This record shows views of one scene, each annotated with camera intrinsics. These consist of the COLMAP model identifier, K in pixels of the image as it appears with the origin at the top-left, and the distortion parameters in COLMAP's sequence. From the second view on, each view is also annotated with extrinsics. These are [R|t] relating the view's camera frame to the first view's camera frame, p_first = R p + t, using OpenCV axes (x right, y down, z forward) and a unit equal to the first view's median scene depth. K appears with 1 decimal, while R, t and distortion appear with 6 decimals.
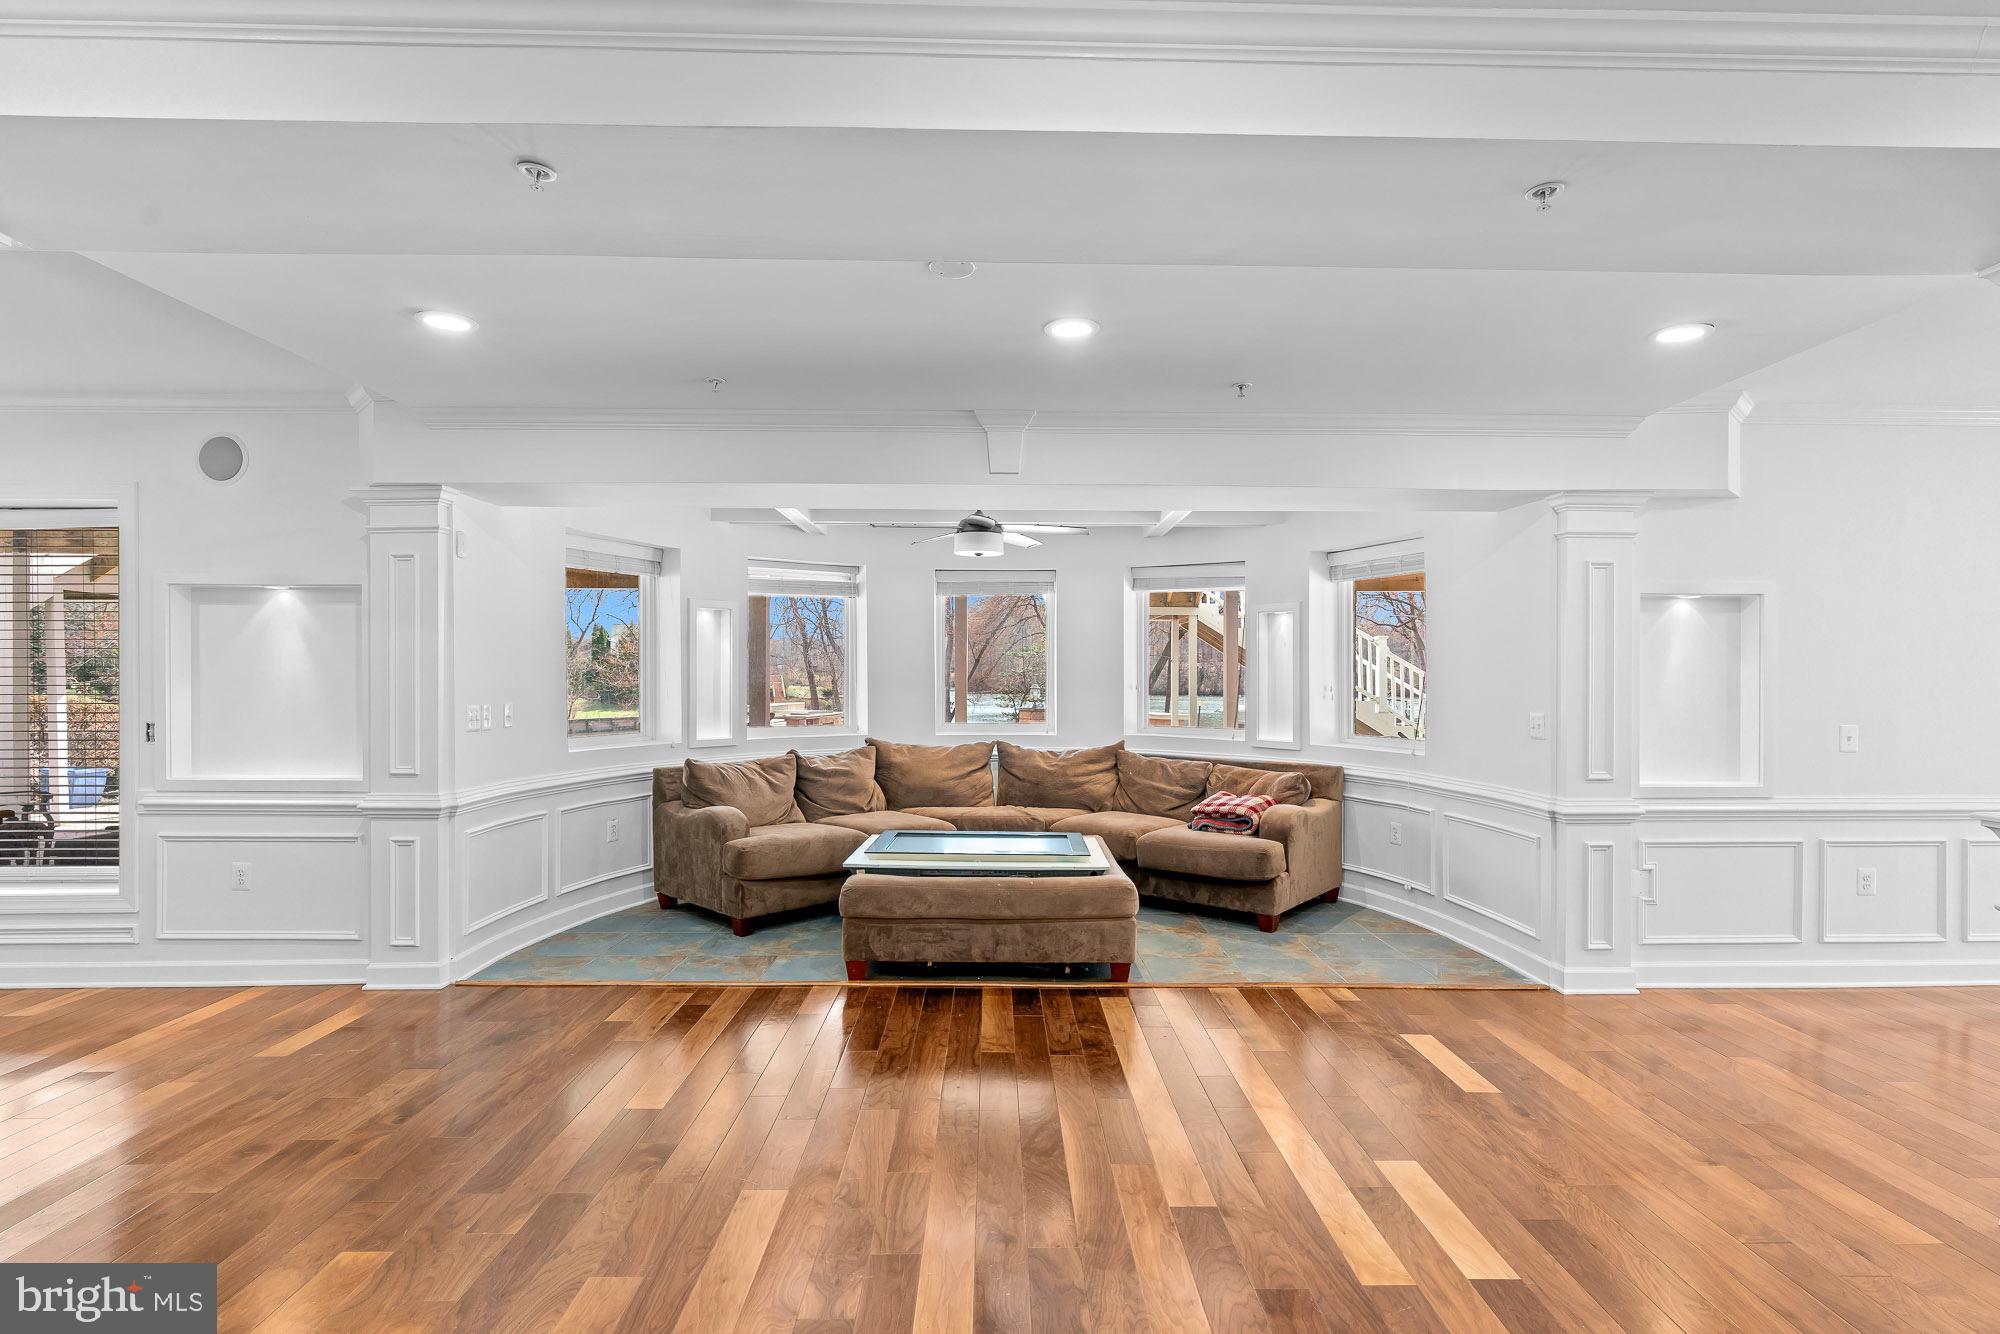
lens RADIAL K [[907.6, 0, 1011.8], [0, 907.6, 674.2], [0, 0, 1]] dist [-0.020320, 0.009379]
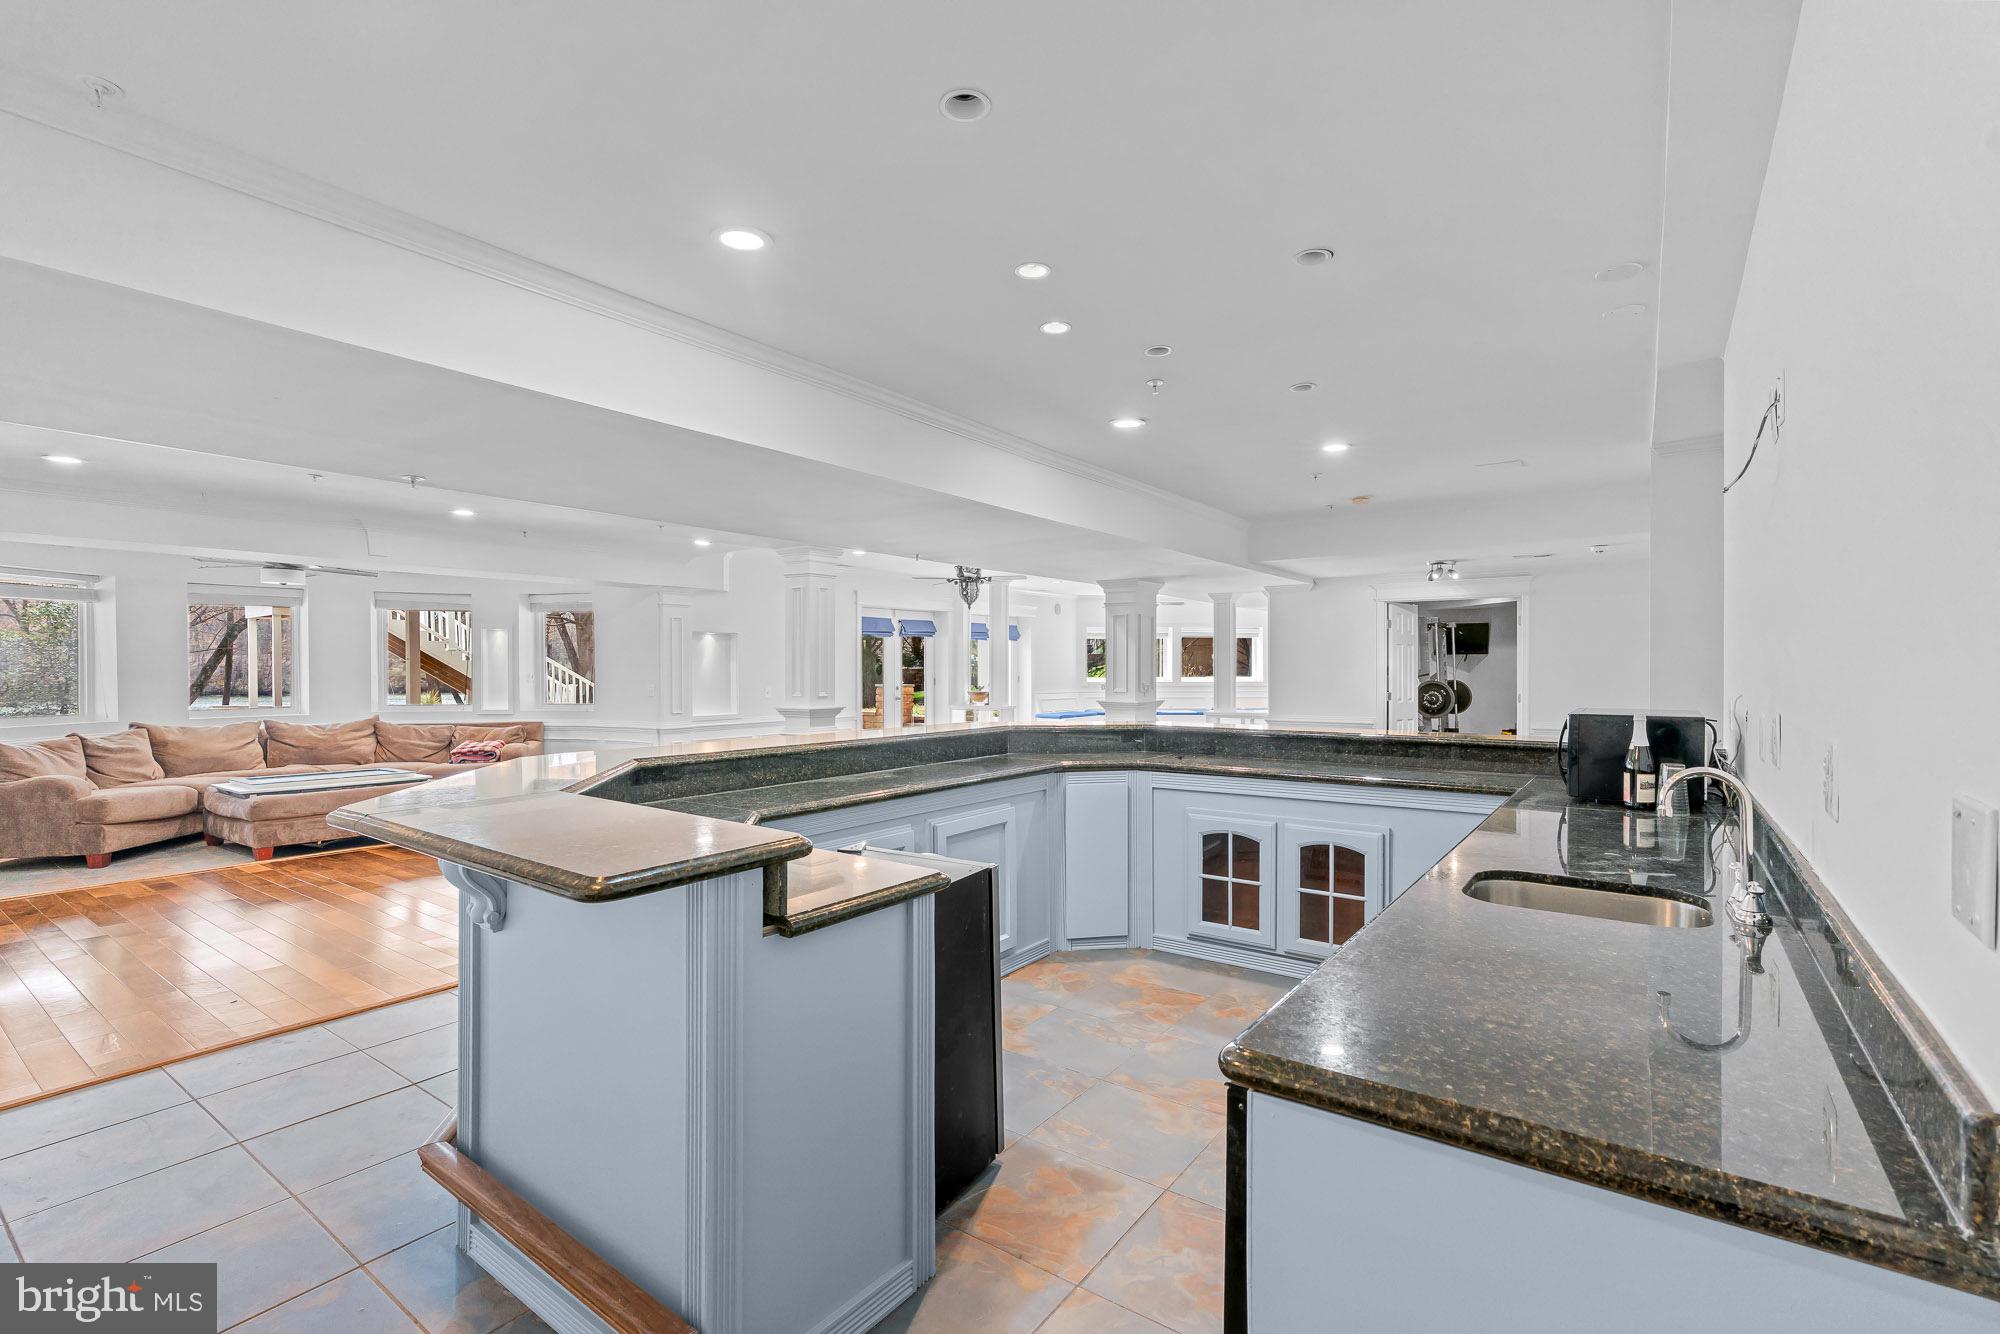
lens RADIAL K [[907.6, 0, 1011.8], [0, 907.6, 674.2], [0, 0, 1]] dist [-0.020320, 0.009379]
pose [[0.597104, -0.008971, 0.802114, -0.451801], [0.004723, 0.999959, 0.007669, 0.003029], [-0.802150, -0.000791, 0.597122, -0.697921]]
